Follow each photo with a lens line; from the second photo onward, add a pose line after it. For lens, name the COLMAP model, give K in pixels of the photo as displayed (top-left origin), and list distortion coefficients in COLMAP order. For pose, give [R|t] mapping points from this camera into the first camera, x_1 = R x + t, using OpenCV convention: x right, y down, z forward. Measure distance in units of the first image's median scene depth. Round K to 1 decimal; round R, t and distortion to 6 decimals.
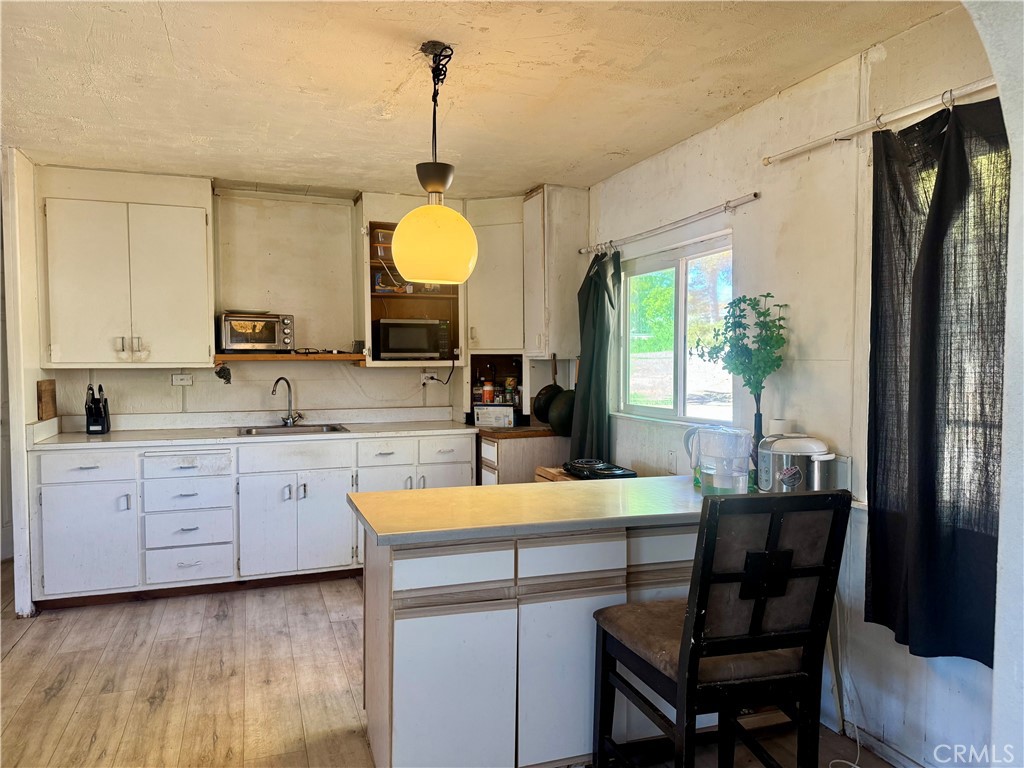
lens RADIAL K [[724.4, 0, 507.2], [0, 724.4, 389.4], [0, 0, 1]] dist [0.061373, -0.070711]
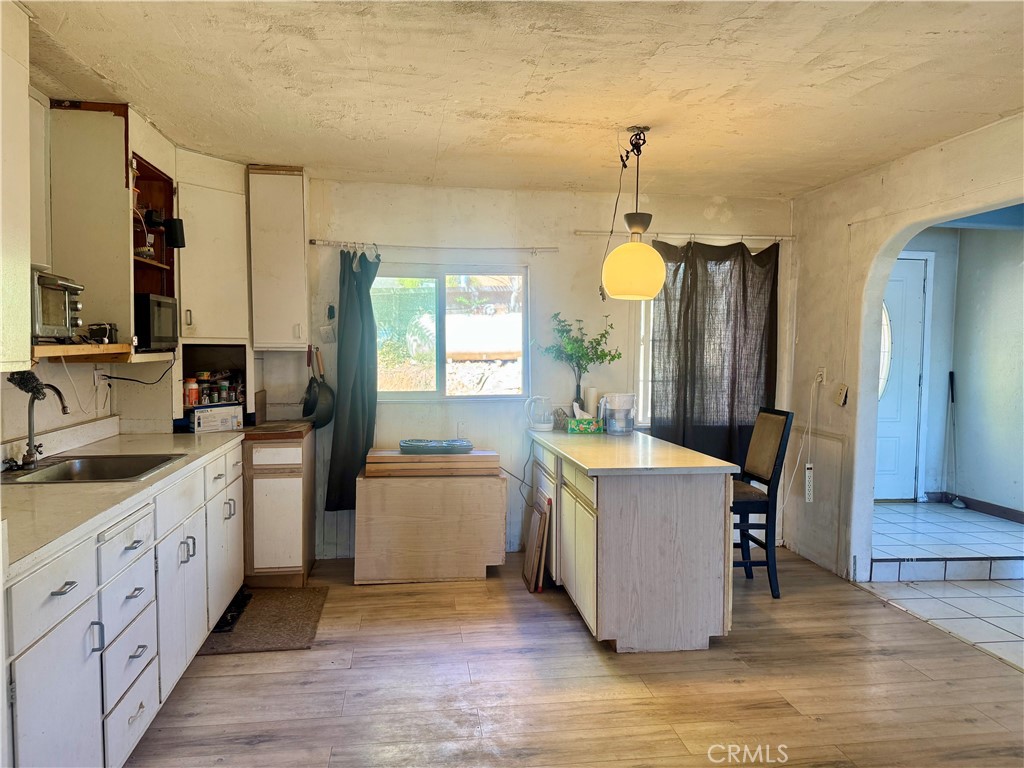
lens RADIAL K [[724.4, 0, 509.9], [0, 724.4, 388.2], [0, 0, 1]] dist [0.061373, -0.070711]
pose [[0.196394, -0.055735, 0.978940, -0.914835], [0.034478, 0.998158, 0.049912, -0.033741], [-0.979919, 0.023949, 0.197954, 0.587981]]
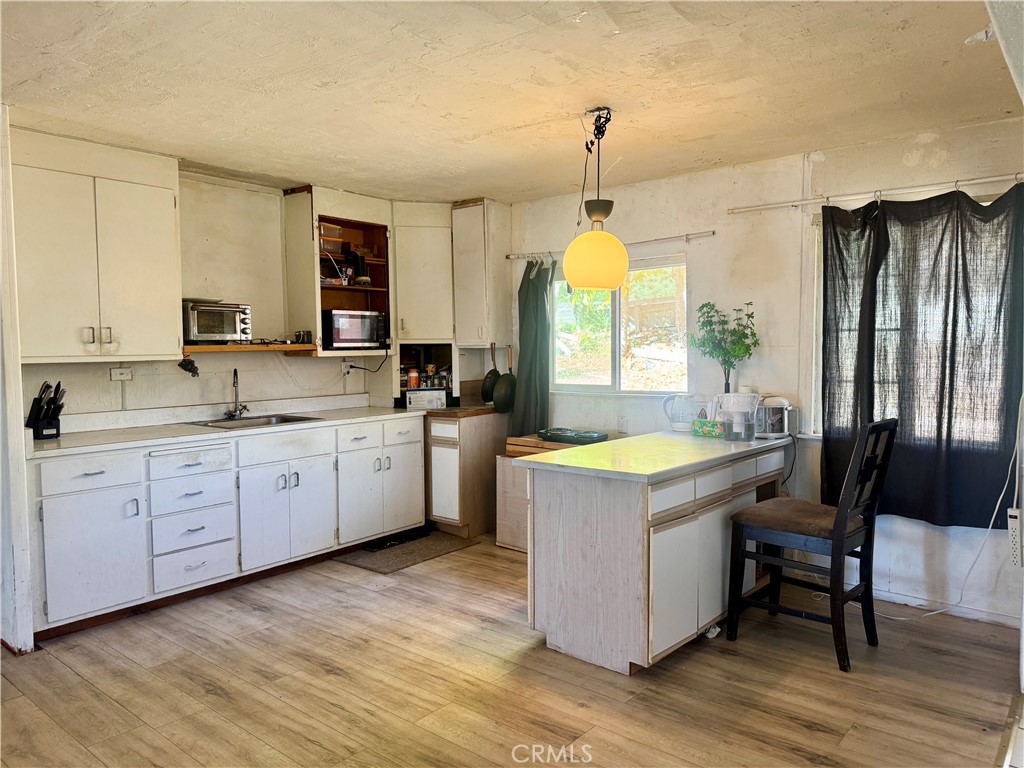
lens RADIAL K [[724.4, 0, 513.8], [0, 724.4, 387.5], [0, 0, 1]] dist [0.061373, -0.070711]
pose [[0.859904, -0.037233, 0.509096, -0.549727], [0.029547, 0.999295, 0.023176, -0.003585], [-0.509600, -0.004887, 0.860398, -0.030195]]
